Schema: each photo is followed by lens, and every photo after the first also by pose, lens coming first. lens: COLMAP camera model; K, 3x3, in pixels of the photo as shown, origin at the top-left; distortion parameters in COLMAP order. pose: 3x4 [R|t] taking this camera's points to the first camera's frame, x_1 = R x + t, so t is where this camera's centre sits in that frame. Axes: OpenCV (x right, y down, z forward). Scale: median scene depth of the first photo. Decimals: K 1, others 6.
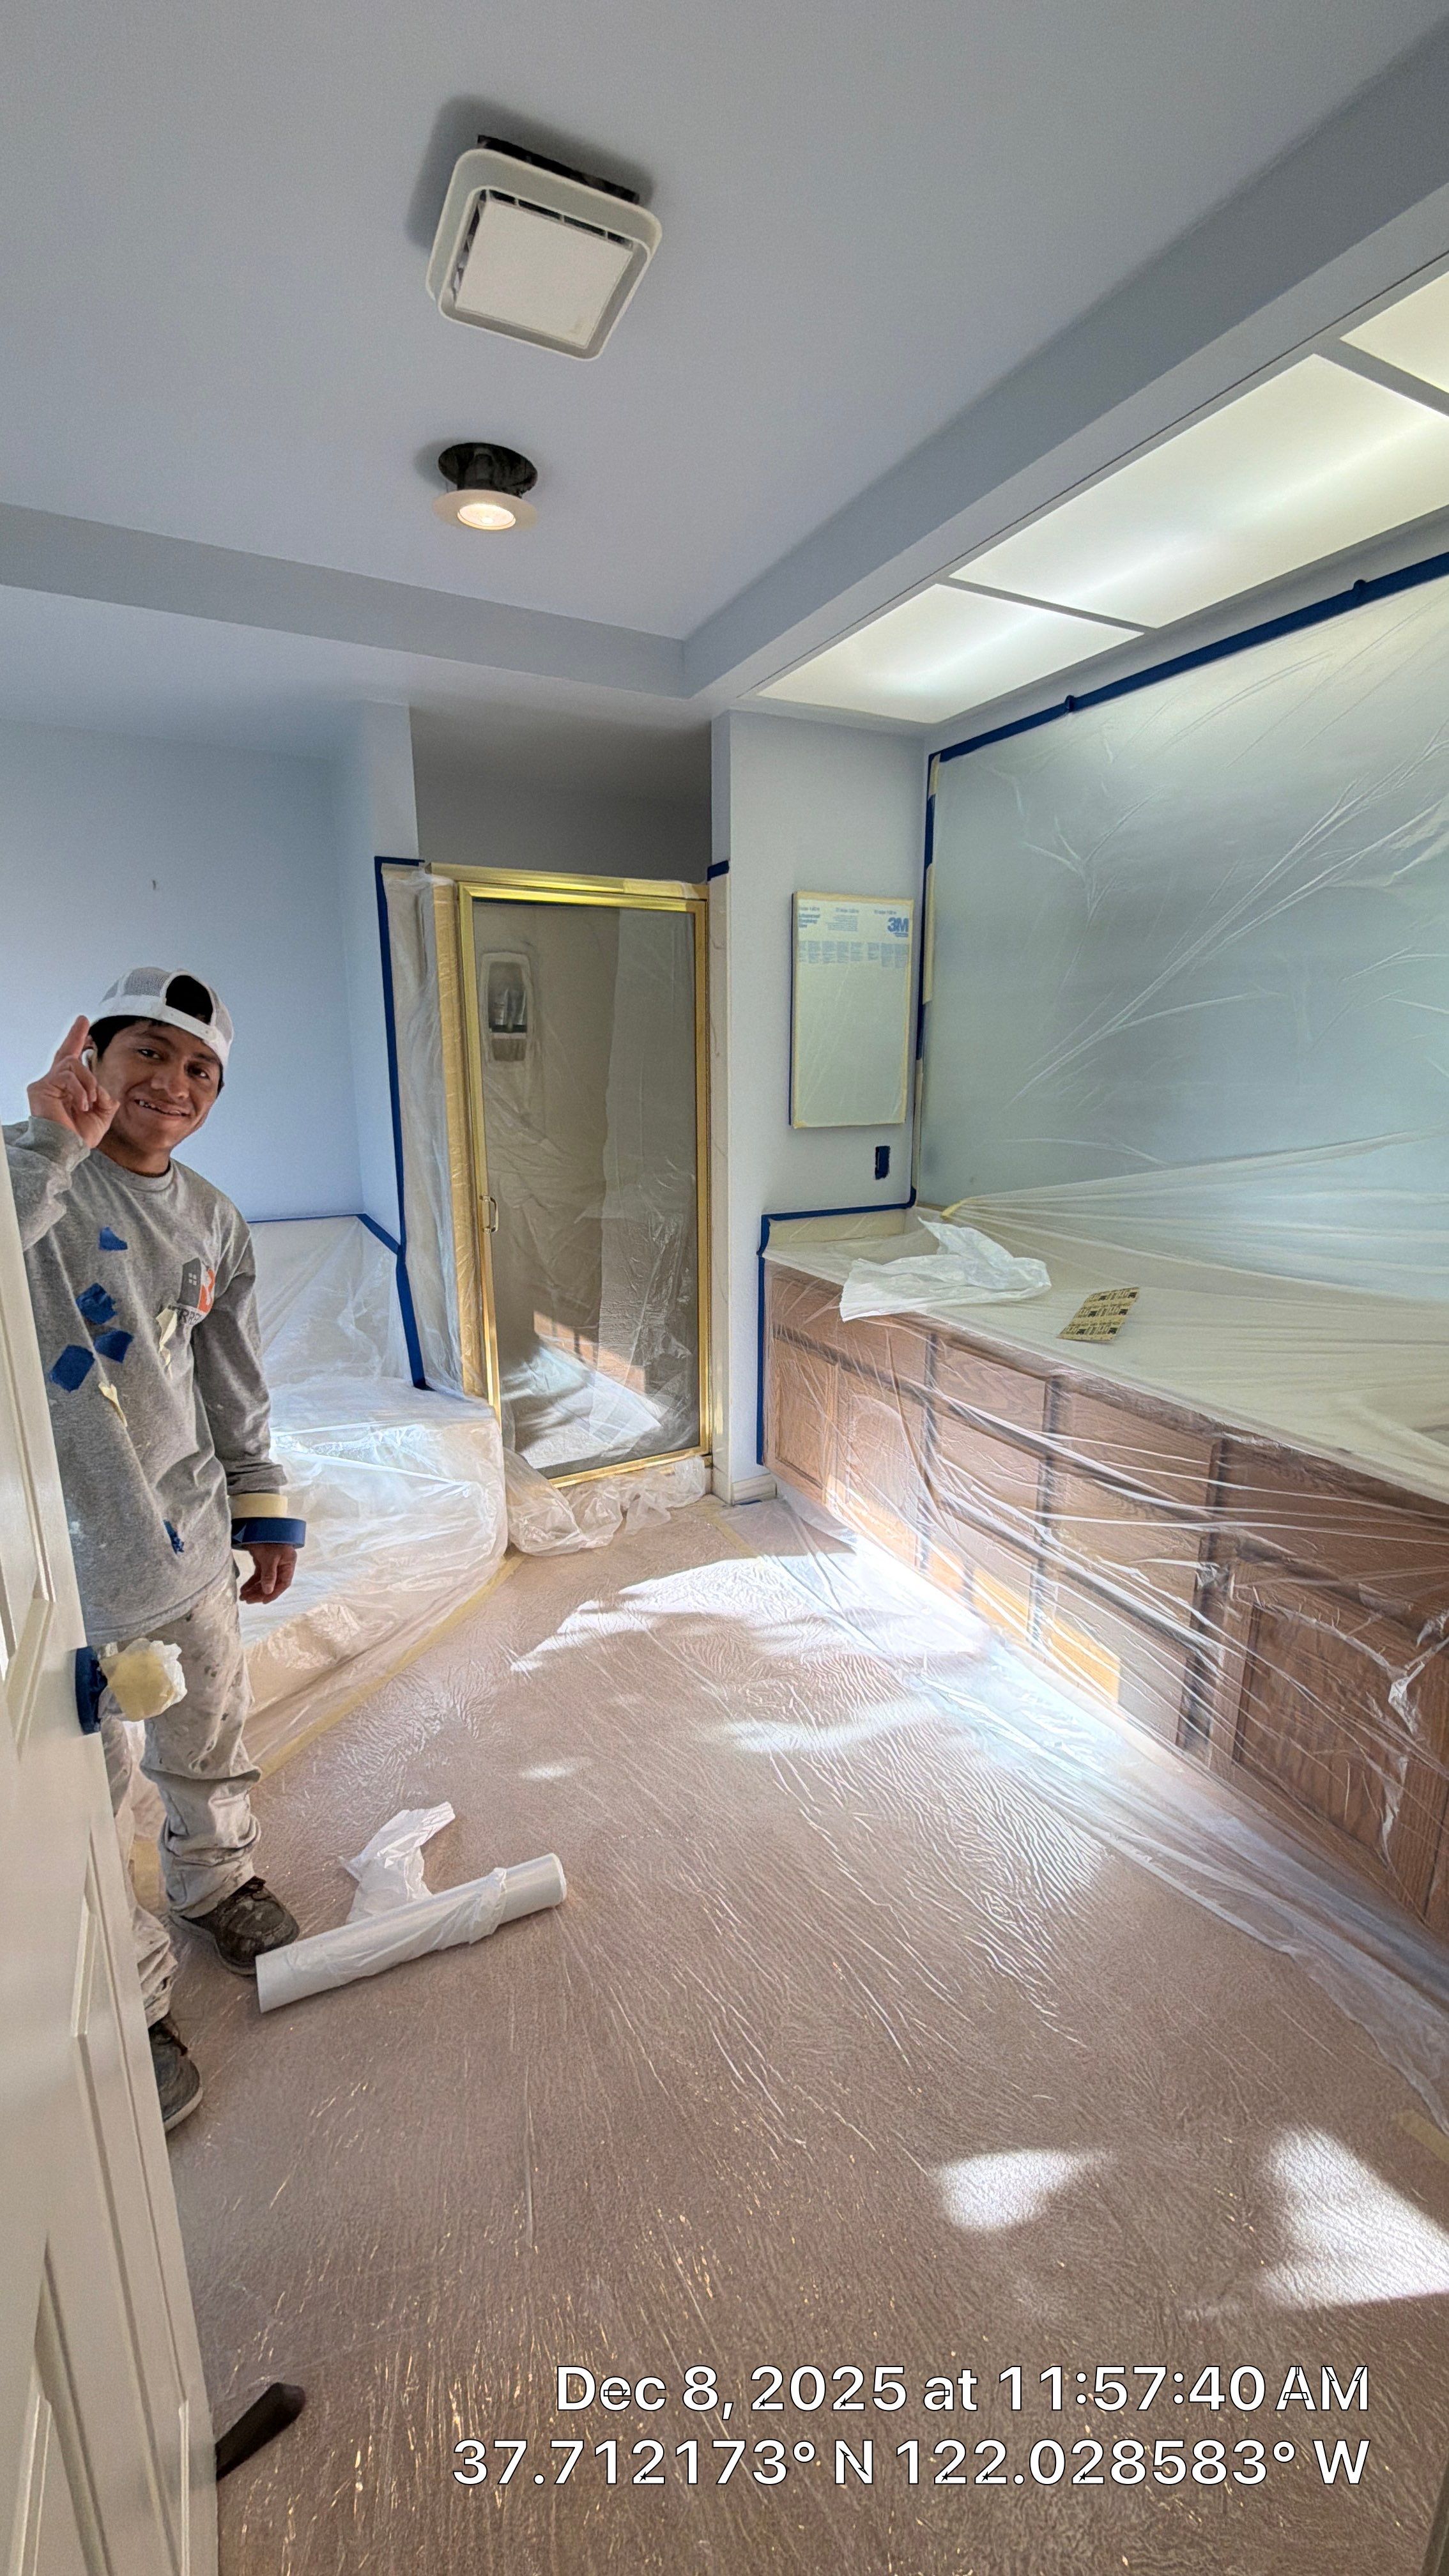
lens RADIAL K [[1047.2, 0, 698.0], [0, 1047.2, 1299.6], [0, 0, 1]] dist [0.002816, -0.001069]
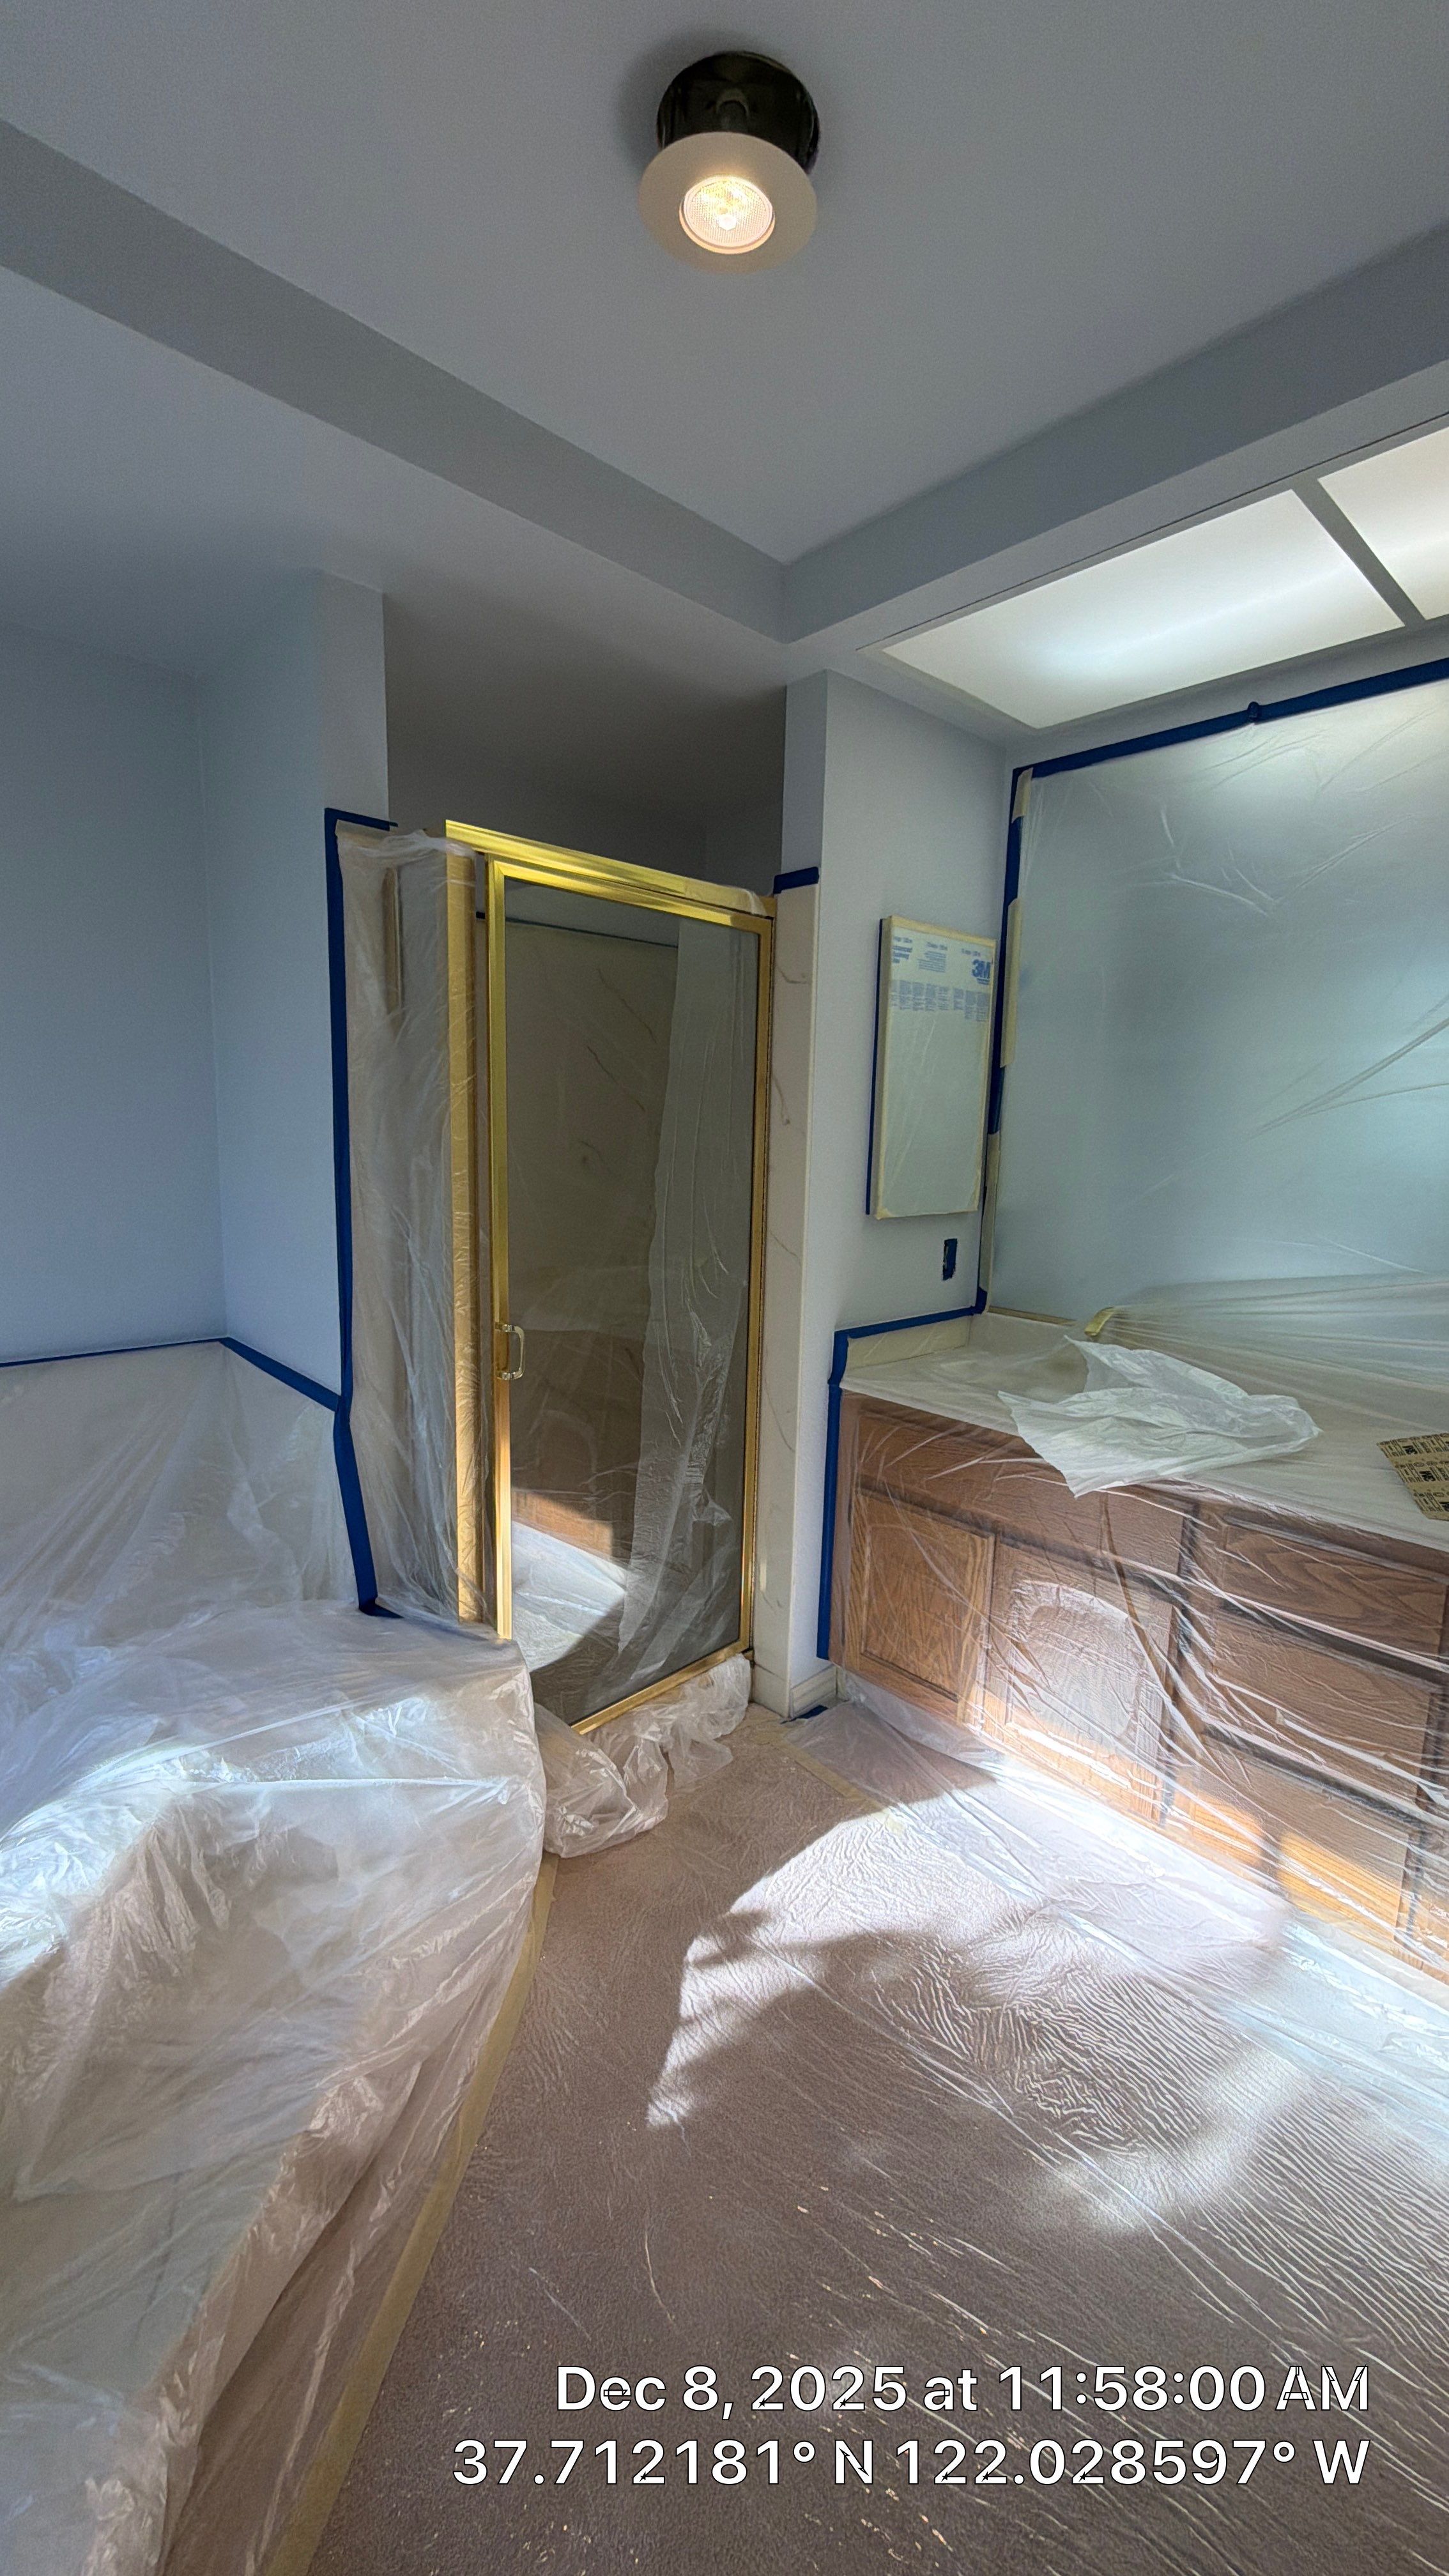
lens RADIAL K [[1047.2, 0, 705.5], [0, 1047.2, 1288.8], [0, 0, 1]] dist [0.002816, -0.001069]
pose [[0.959855, -0.018688, 0.279875, -0.266241], [0.038306, 0.997163, -0.064791, -0.072973], [-0.277870, 0.072911, 0.957848, 0.328074]]
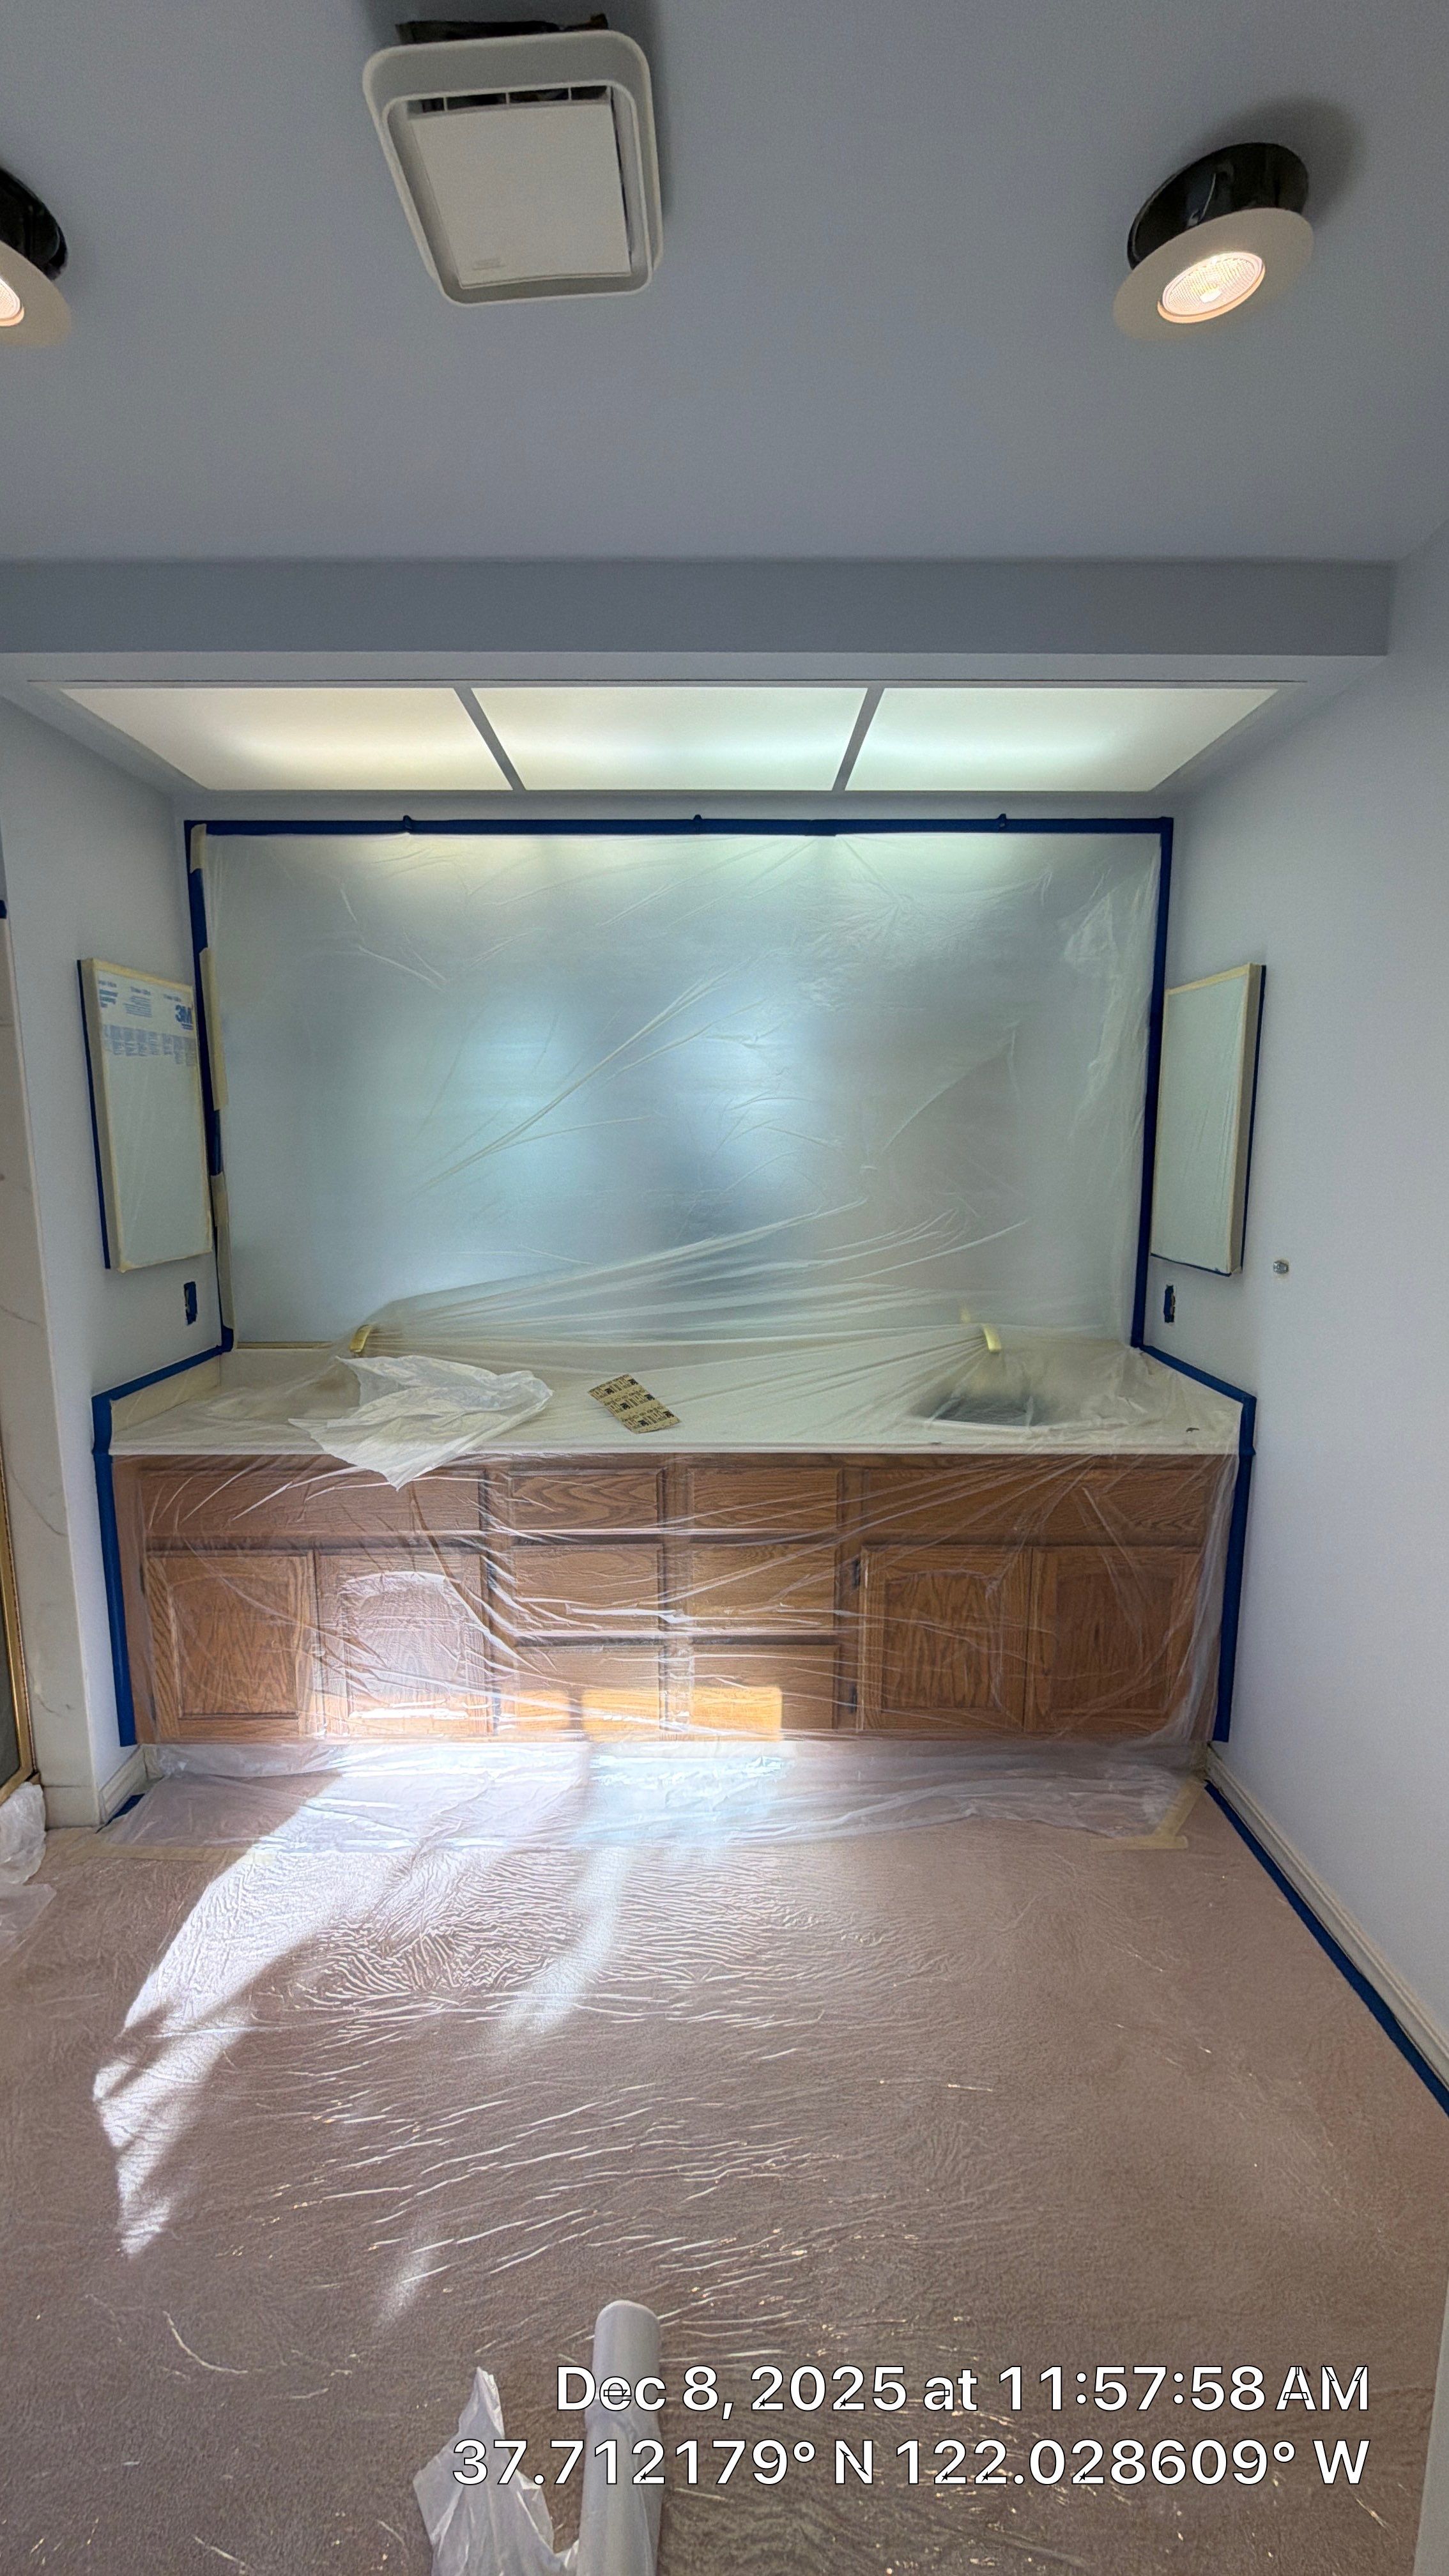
lens RADIAL K [[1047.2, 0, 741.7], [0, 1047.2, 1288.6], [0, 0, 1]] dist [0.002816, -0.001069]
pose [[0.430526, -0.126902, 0.893613, -0.412774], [0.213254, 0.976337, 0.035908, -0.092894], [-0.877024, 0.175107, 0.447401, 0.314642]]
